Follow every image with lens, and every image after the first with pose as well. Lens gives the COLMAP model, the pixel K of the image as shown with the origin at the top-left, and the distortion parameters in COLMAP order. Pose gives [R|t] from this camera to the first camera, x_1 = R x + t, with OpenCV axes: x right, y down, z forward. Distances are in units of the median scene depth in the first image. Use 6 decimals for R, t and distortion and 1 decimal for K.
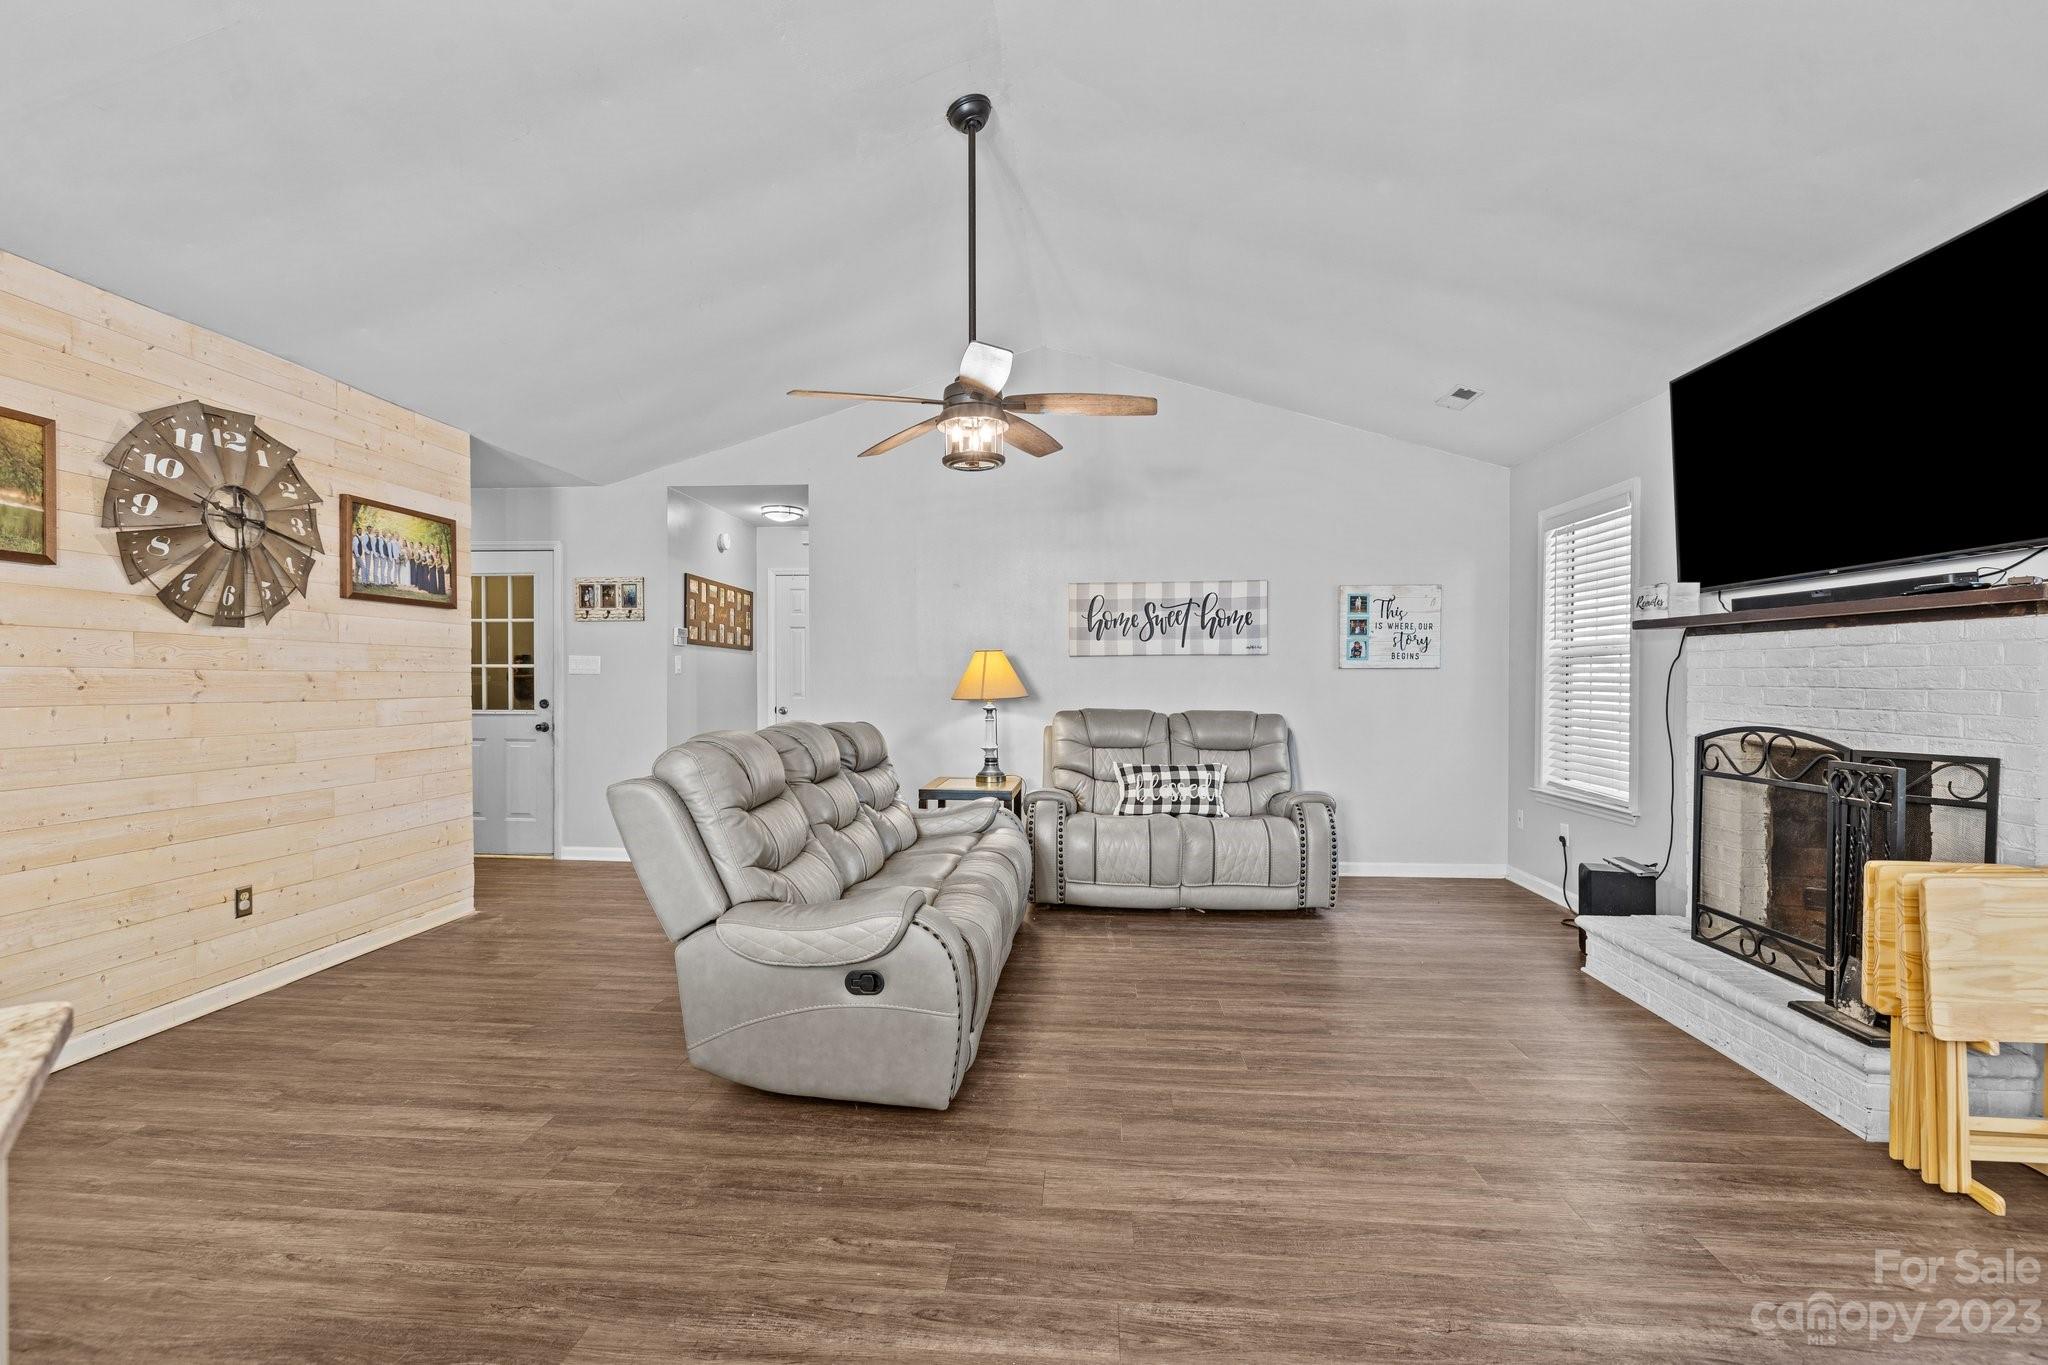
lens RADIAL K [[885.0, 0, 1019.7], [0, 885.0, 689.8], [0, 0, 1]] dist [0.001956, 0.000054]
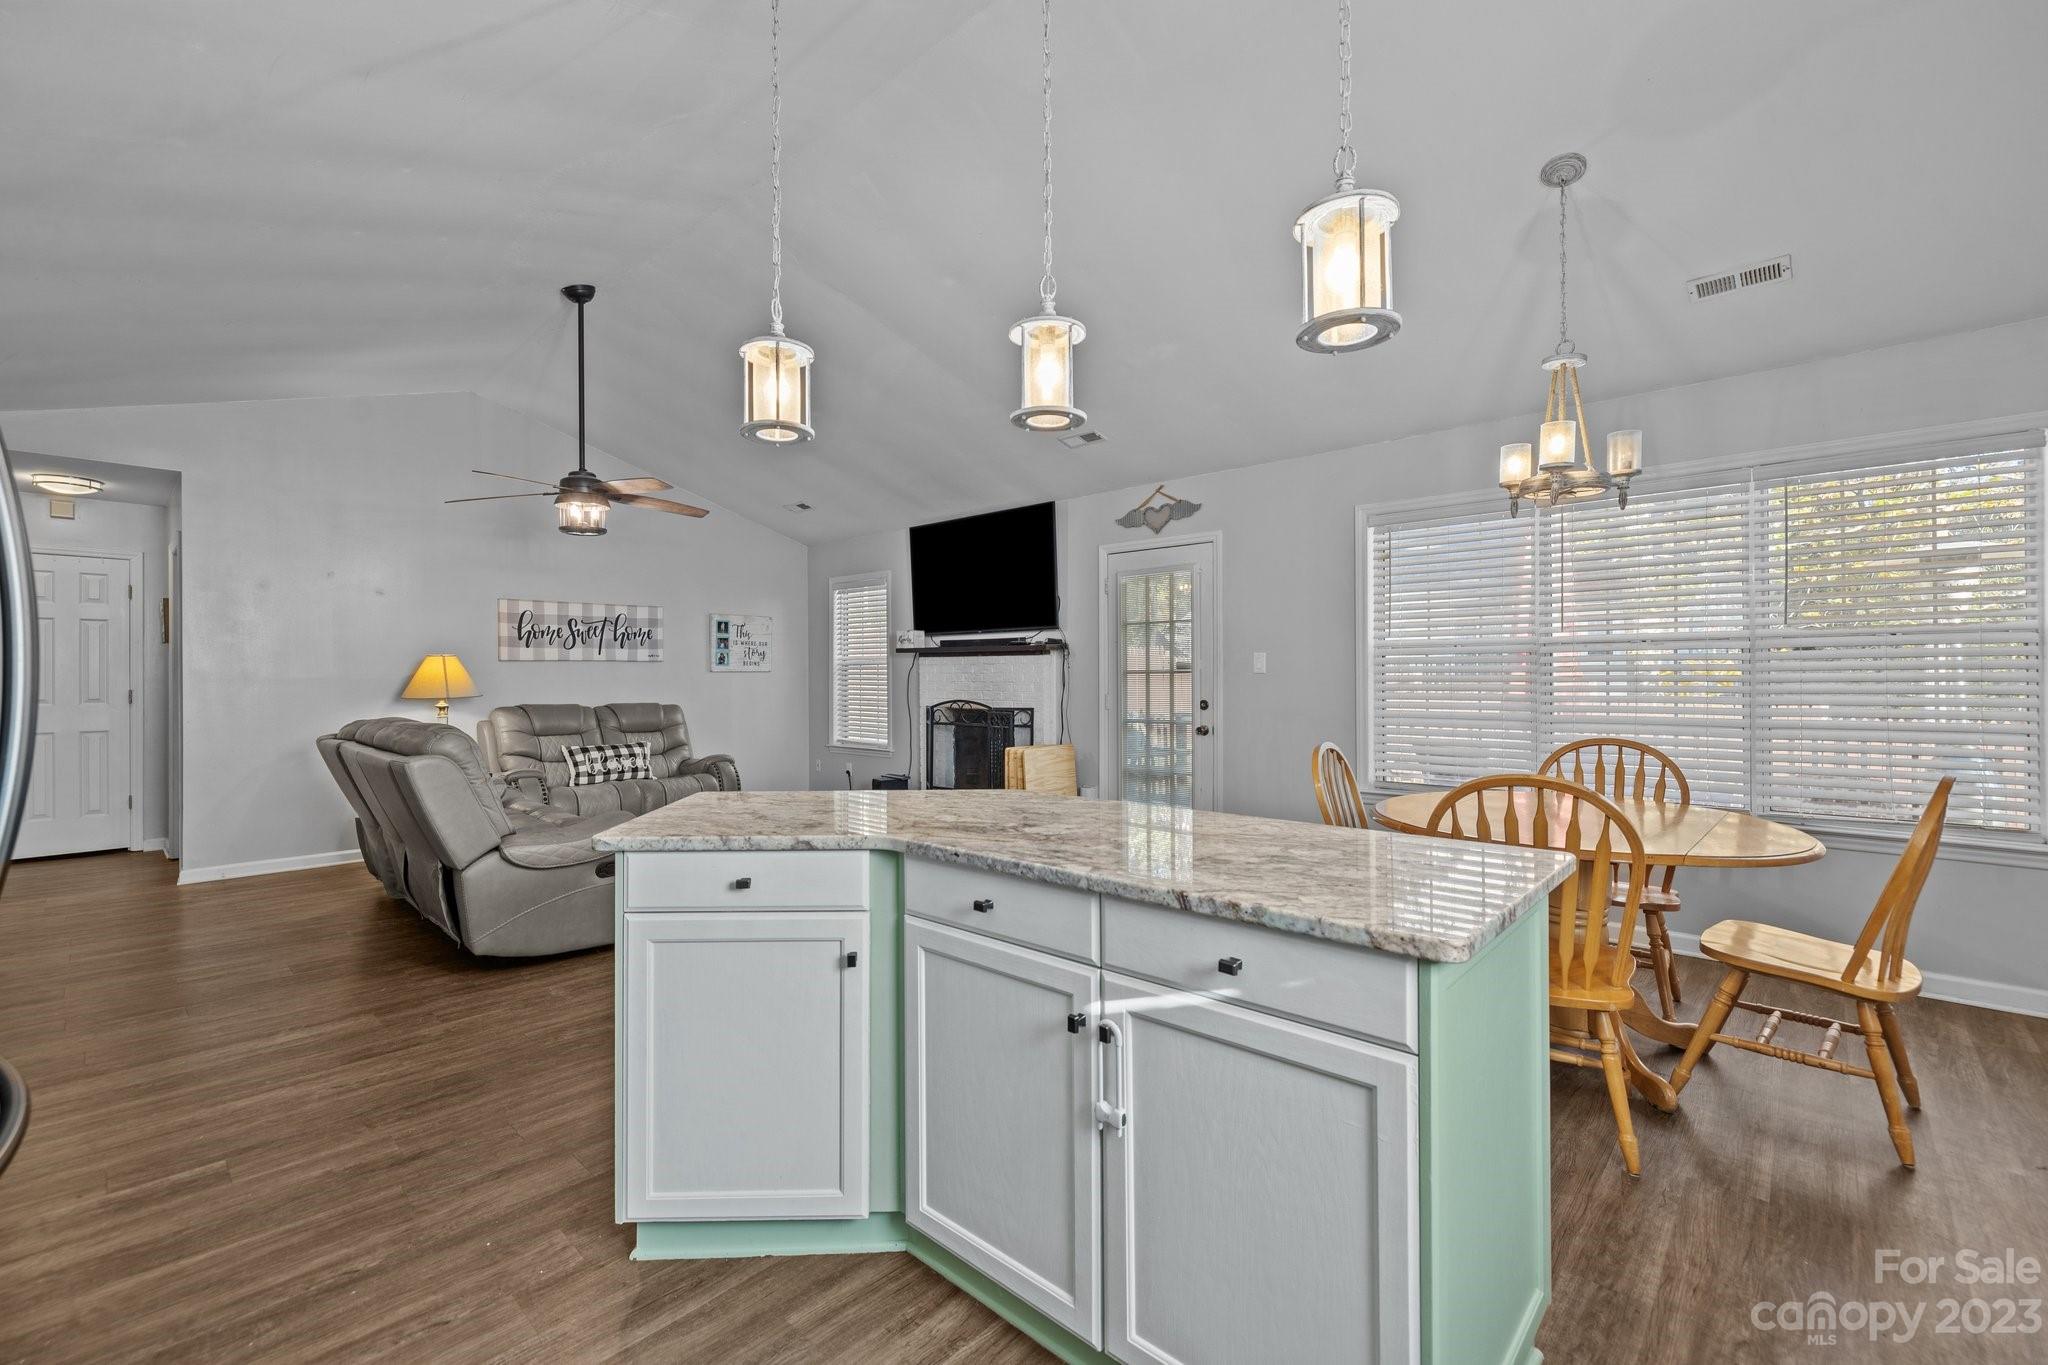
lens RADIAL K [[859.1, 0, 1020.9], [0, 859.1, 676.6], [0, 0, 1]] dist [-0.001302, -0.000123]
pose [[0.618346, -0.002944, 0.785901, -0.558870], [0.013154, 0.999892, -0.006603, -0.000344], [-0.785796, 0.014421, 0.618318, -0.335656]]
